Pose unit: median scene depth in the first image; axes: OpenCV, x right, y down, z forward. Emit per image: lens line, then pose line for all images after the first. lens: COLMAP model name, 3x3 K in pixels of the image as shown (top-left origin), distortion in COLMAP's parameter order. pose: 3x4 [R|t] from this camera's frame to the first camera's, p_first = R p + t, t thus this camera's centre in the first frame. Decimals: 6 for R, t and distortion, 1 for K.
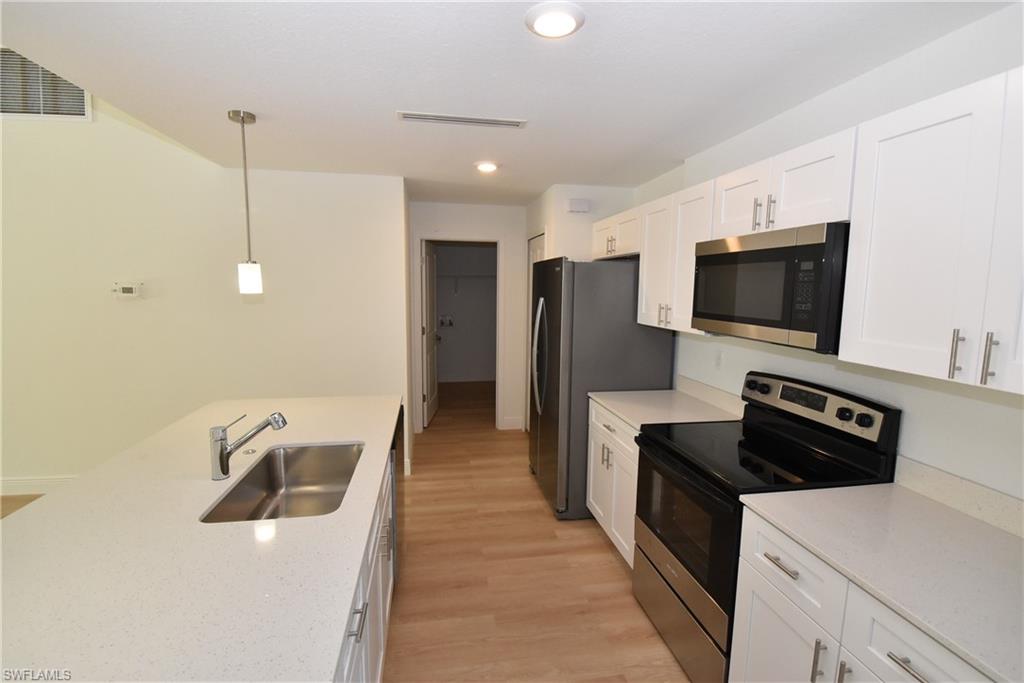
lens RADIAL K [[467.2, 0, 506.7], [0, 467.2, 342.2], [0, 0, 1]] dist [-0.000667, -0.011967]
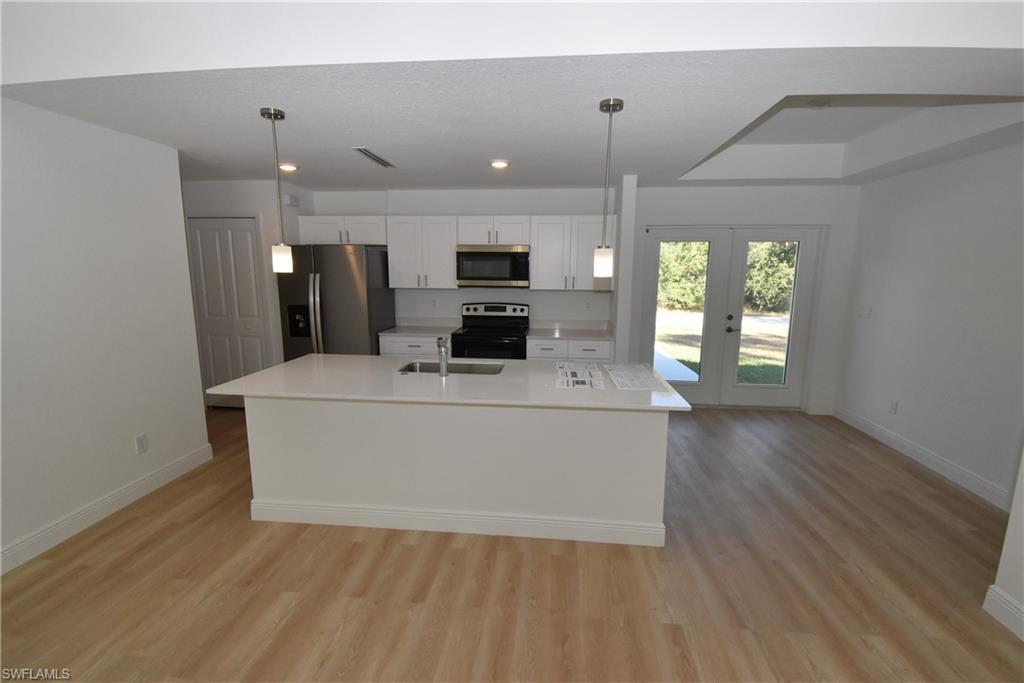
lens RADIAL K [[467.2, 0, 515.5], [0, 467.2, 344.5], [0, 0, 1]] dist [-0.000667, -0.011967]
pose [[0.266713, -0.163218, 0.949855, -1.638379], [0.107766, 0.984426, 0.138899, -0.030053], [-0.957732, 0.065316, 0.280149, 0.157090]]
